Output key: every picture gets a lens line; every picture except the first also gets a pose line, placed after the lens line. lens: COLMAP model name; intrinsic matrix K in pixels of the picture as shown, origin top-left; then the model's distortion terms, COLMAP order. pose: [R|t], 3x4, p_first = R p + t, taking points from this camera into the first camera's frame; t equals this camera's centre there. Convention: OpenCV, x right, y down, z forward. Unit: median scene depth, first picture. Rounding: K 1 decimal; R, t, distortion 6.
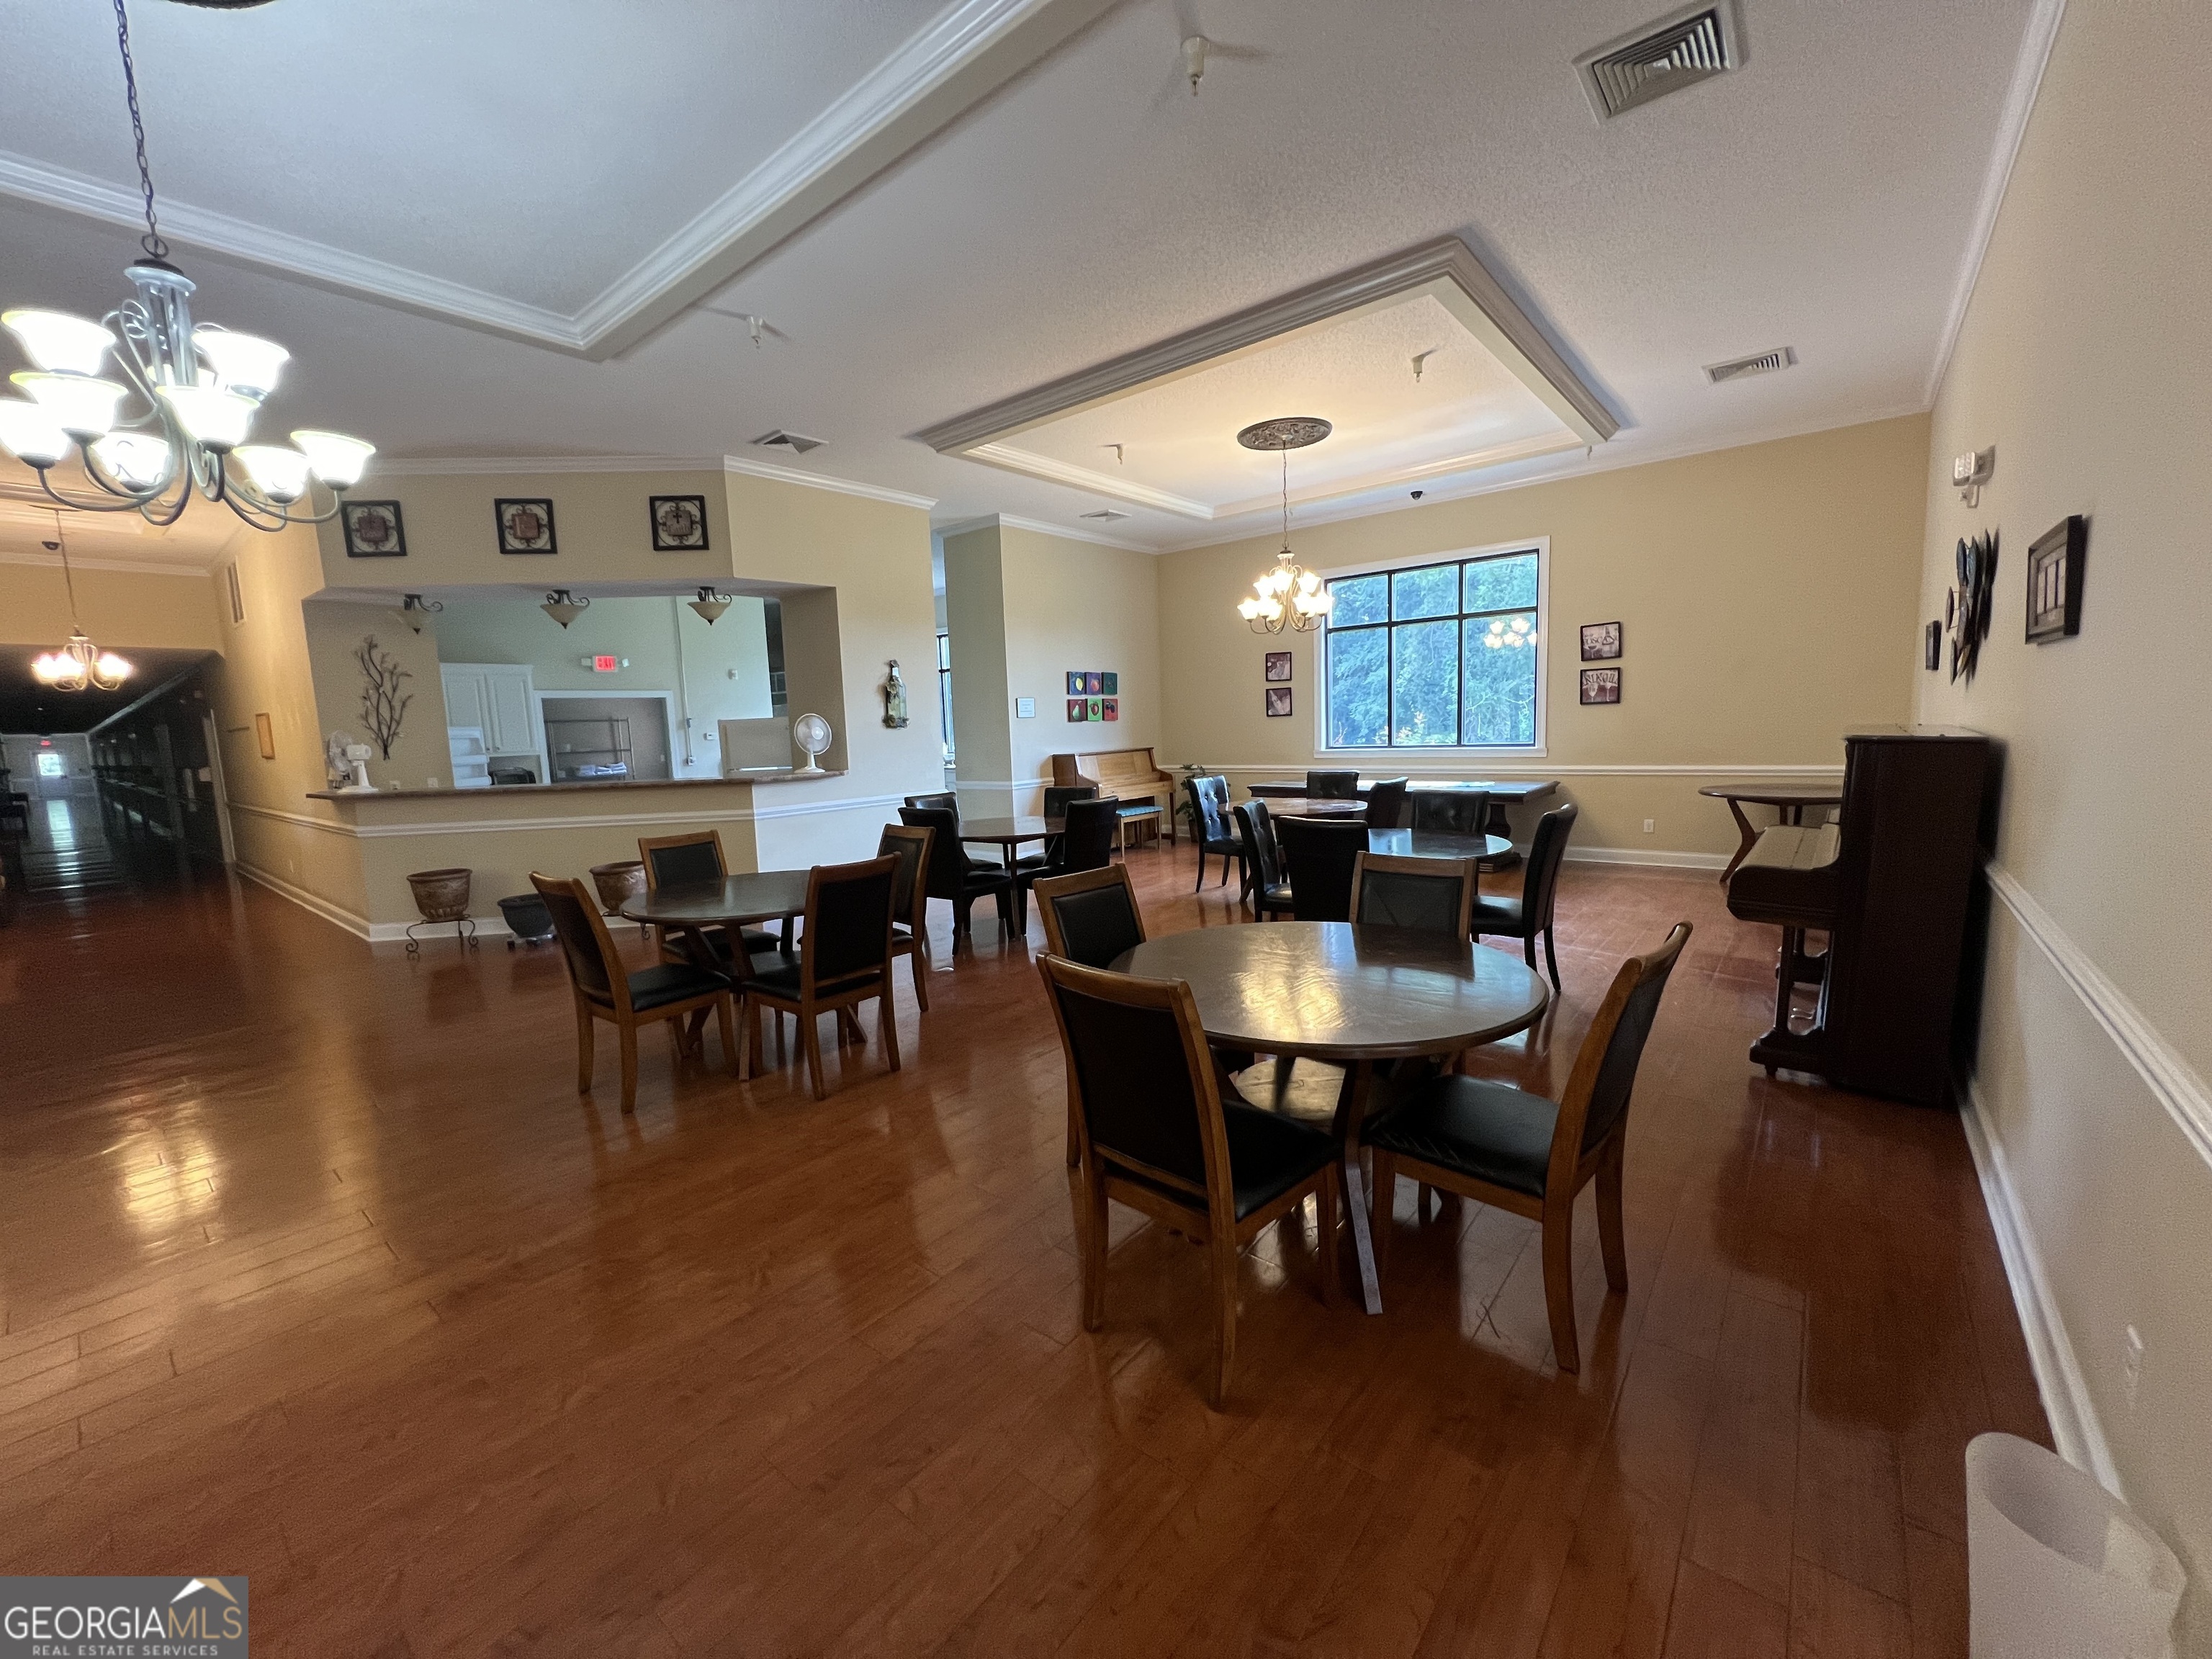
lens RADIAL K [[882.4, 0, 1106.0], [0, 882.4, 829.5], [0, 0, 1]] dist [-0.000575, -0.000053]
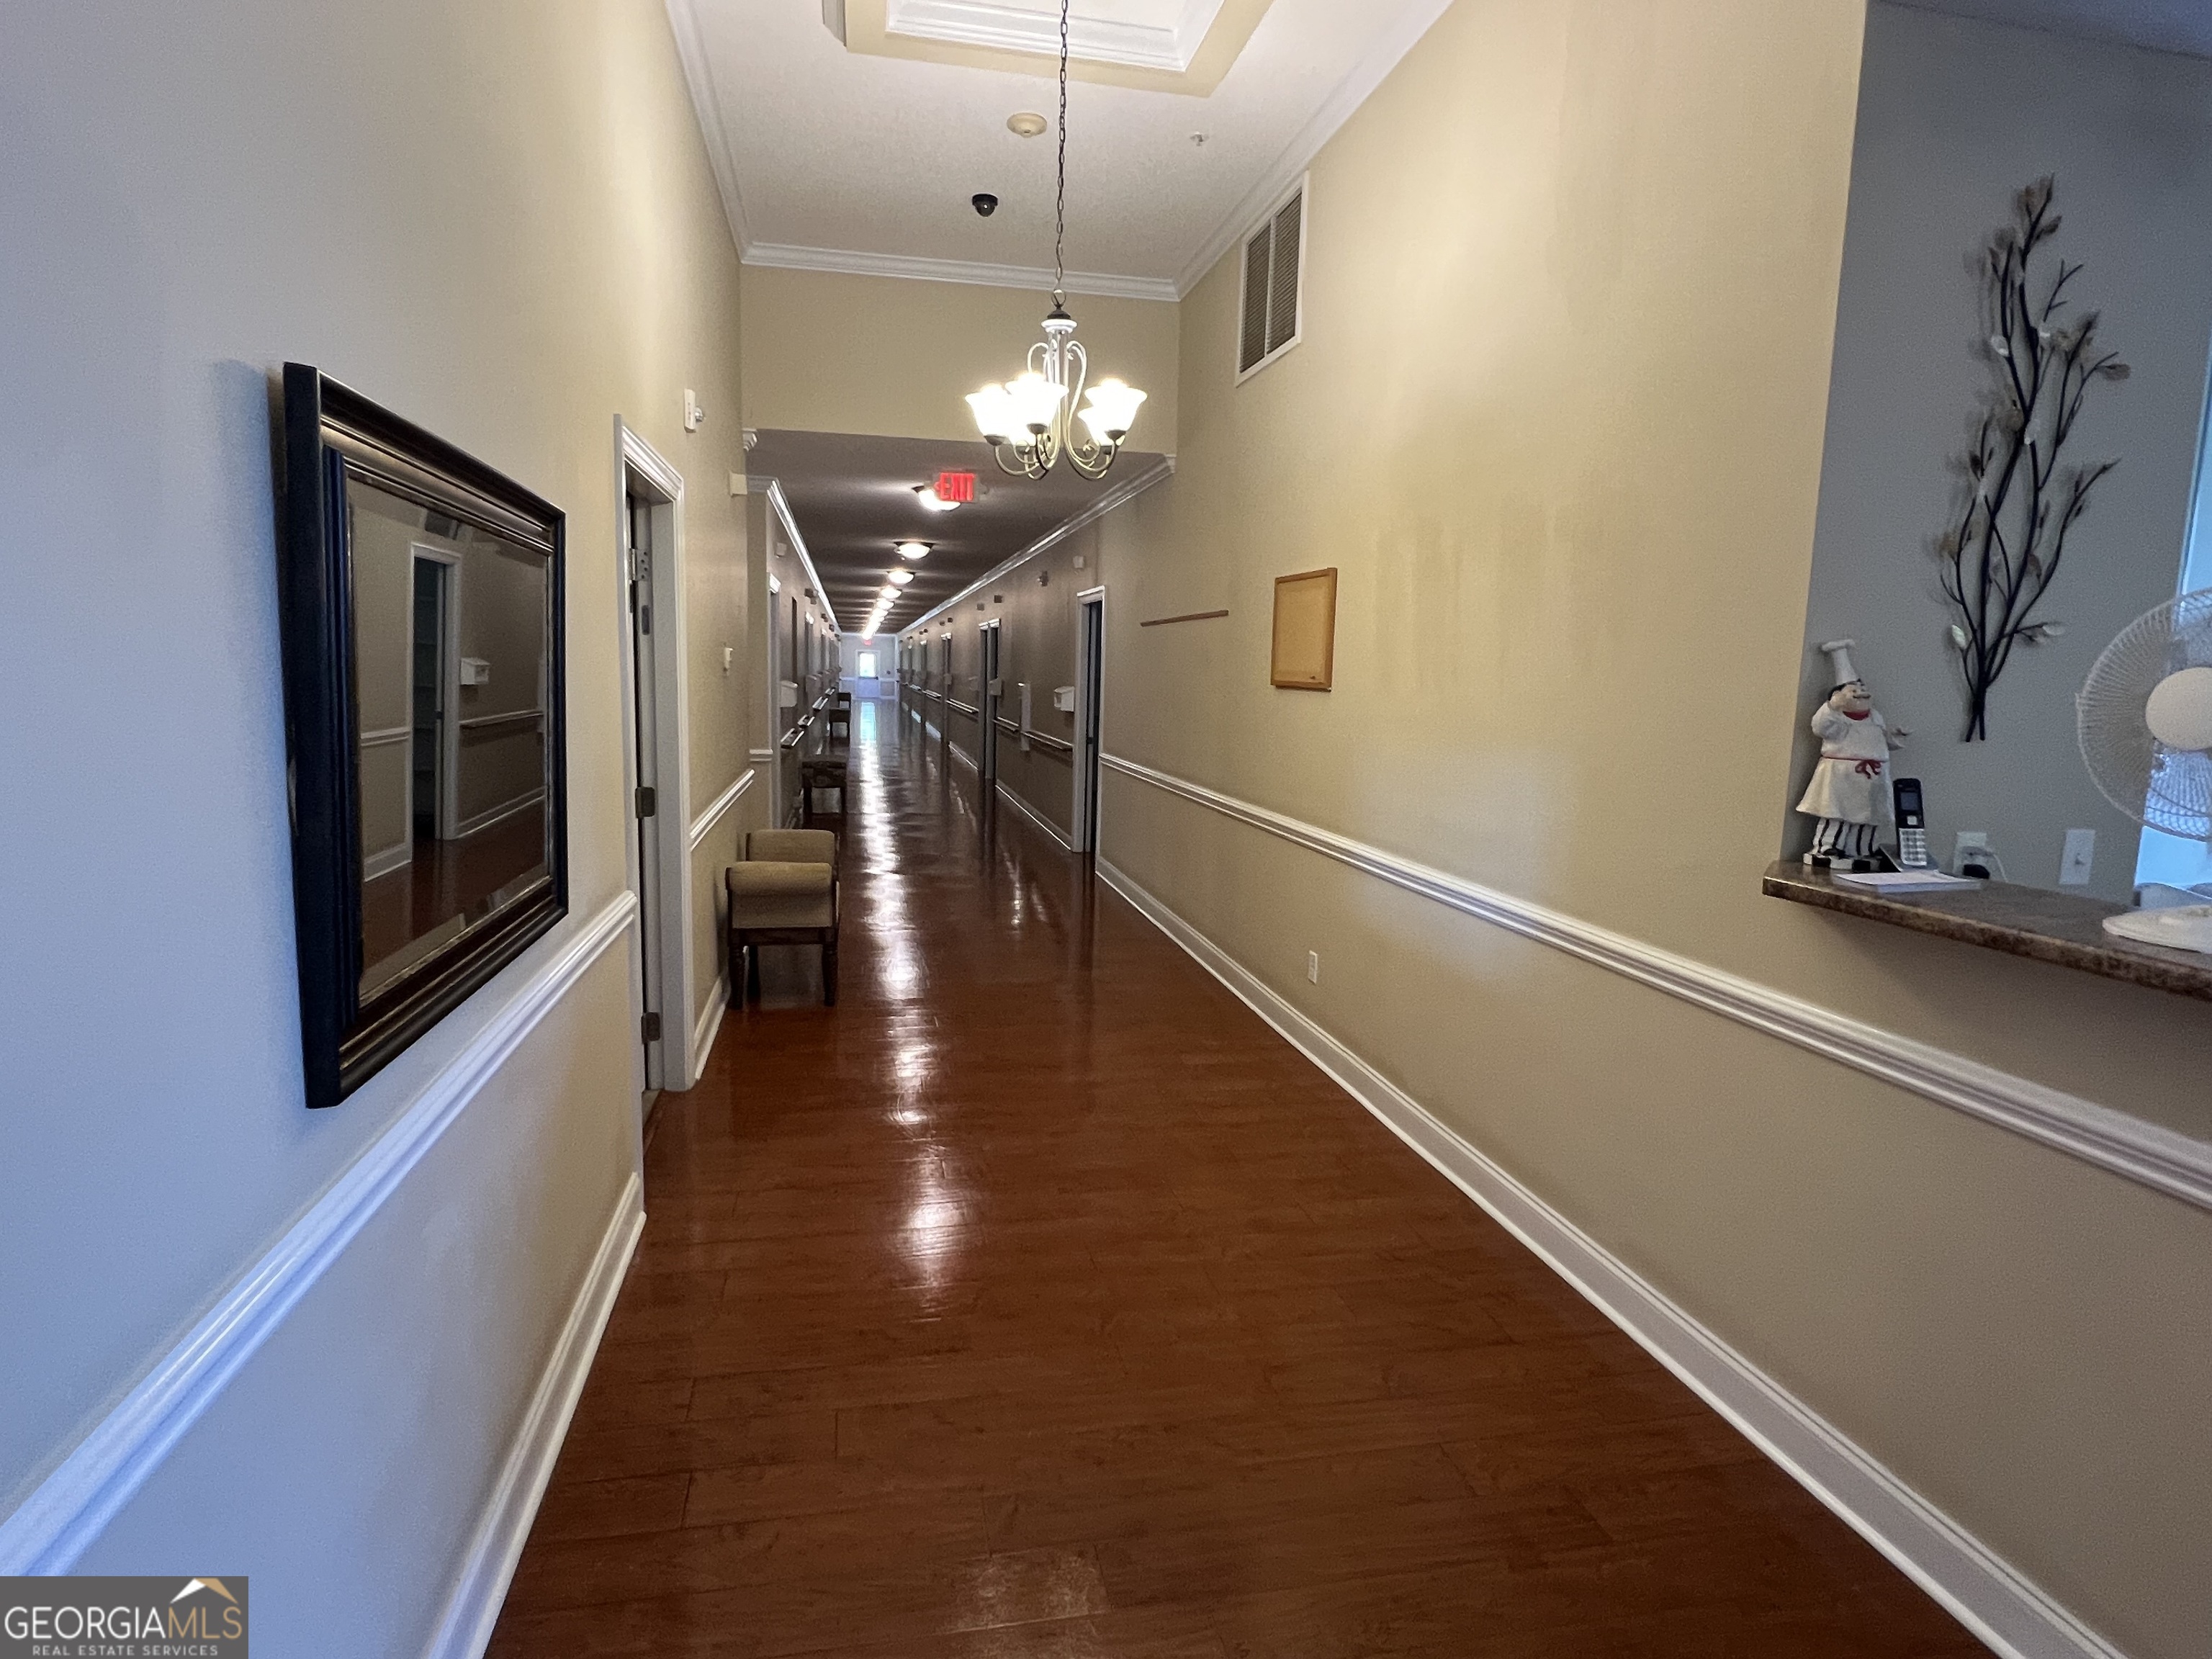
lens RADIAL K [[1189.9, 0, 1106.0], [0, 1189.9, 829.5], [0, 0, 1]] dist [-0.001036, 0.000761]
pose [[0.780002, 0.140843, -0.609721, -0.624006], [-0.129791, 0.989567, 0.062547, -0.036062], [0.612169, 0.030350, 0.790145, 0.480446]]
